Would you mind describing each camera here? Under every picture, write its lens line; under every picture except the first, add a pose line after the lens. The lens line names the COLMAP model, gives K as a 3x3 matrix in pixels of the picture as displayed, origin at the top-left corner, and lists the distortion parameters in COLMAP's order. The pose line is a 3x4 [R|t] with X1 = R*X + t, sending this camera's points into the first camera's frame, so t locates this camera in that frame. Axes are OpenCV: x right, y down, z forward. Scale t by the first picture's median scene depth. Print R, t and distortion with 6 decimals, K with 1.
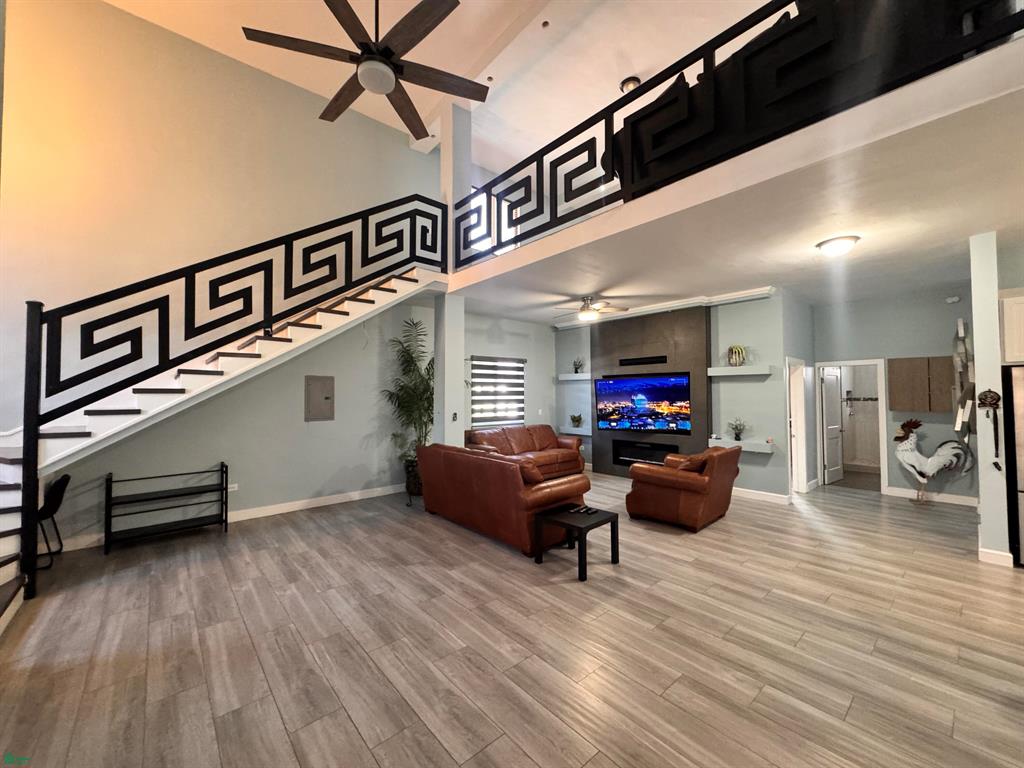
lens RADIAL K [[409.8, 0, 513.5], [0, 409.8, 383.7], [0, 0, 1]] dist [-0.001379, 0.000615]
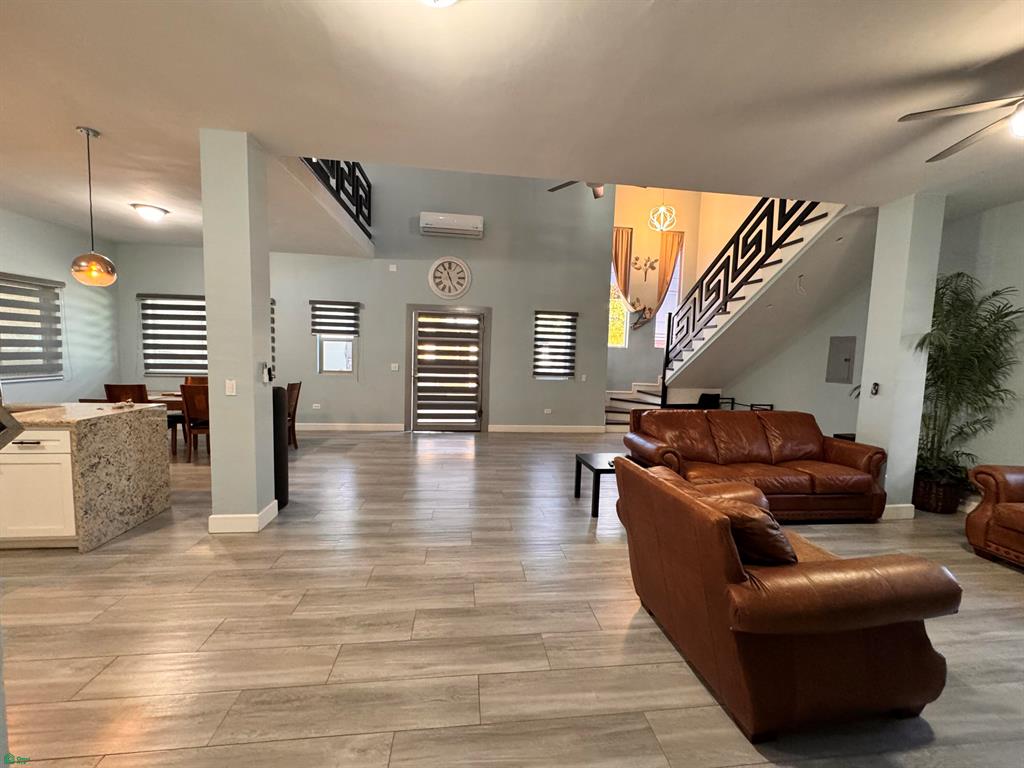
lens RADIAL K [[409.8, 0, 512.3], [0, 409.8, 382.1], [0, 0, 1]] dist [-0.001379, 0.000615]
pose [[-0.564857, 0.048687, -0.823751, 0.946704], [-0.010216, 0.997769, 0.065977, 0.039331], [0.825126, 0.045683, -0.563099, 1.122634]]
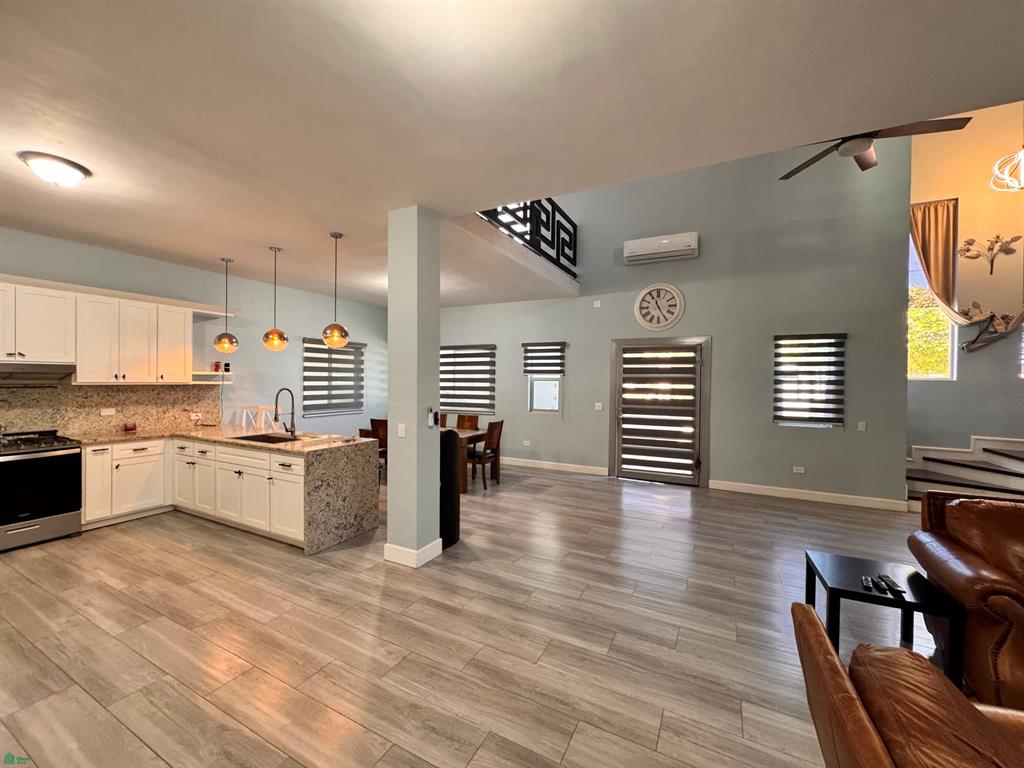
lens RADIAL K [[409.8, 0, 514.0], [0, 409.8, 381.8], [0, 0, 1]] dist [-0.001379, 0.000615]
pose [[-0.930375, -0.004341, -0.366583, 0.739182], [0.000471, 0.999915, -0.013035, 0.019269], [0.366608, -0.012300, -0.930294, 1.136340]]
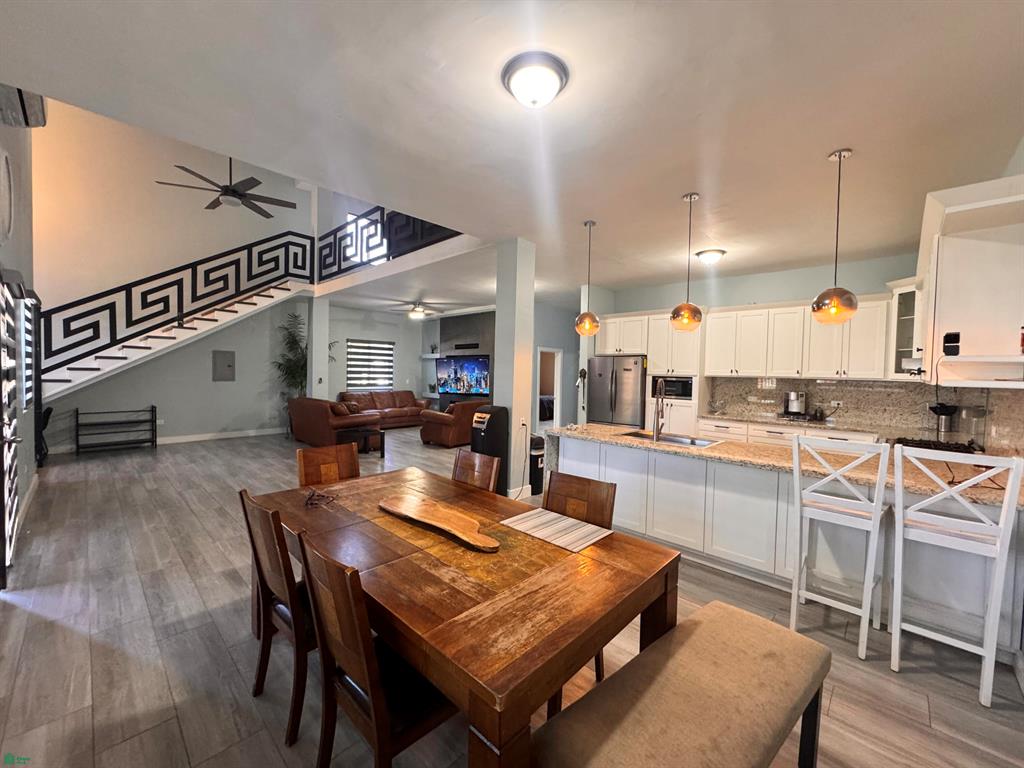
lens RADIAL K [[409.8, 0, 514.1], [0, 409.8, 383.8], [0, 0, 1]] dist [-0.001379, 0.000615]
pose [[0.995305, 0.020153, 0.094663, 0.533497], [-0.025177, 0.998320, 0.052180, -0.004398], [-0.093453, -0.054318, 0.994141, -0.706312]]
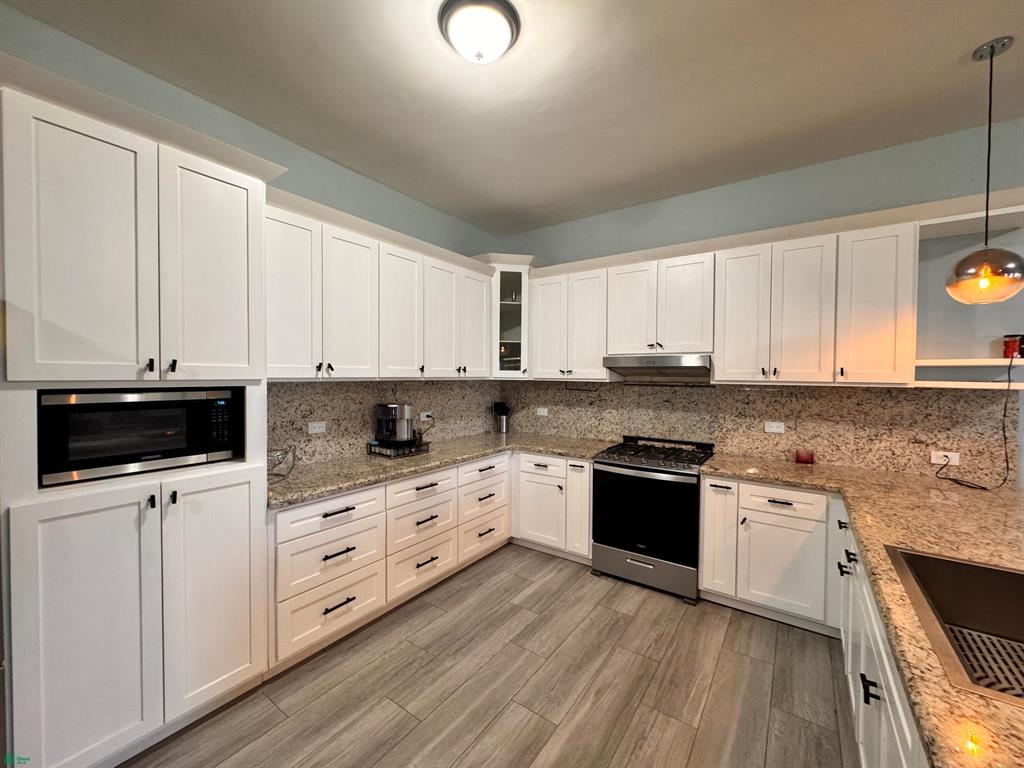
lens RADIAL K [[409.8, 0, 512.2], [0, 409.8, 381.4], [0, 0, 1]] dist [-0.001379, 0.000615]
pose [[-0.240203, -0.016382, 0.970585, 0.772208], [-0.028176, 0.999554, 0.009897, 0.012649], [-0.970314, -0.024970, -0.240557, 0.390982]]
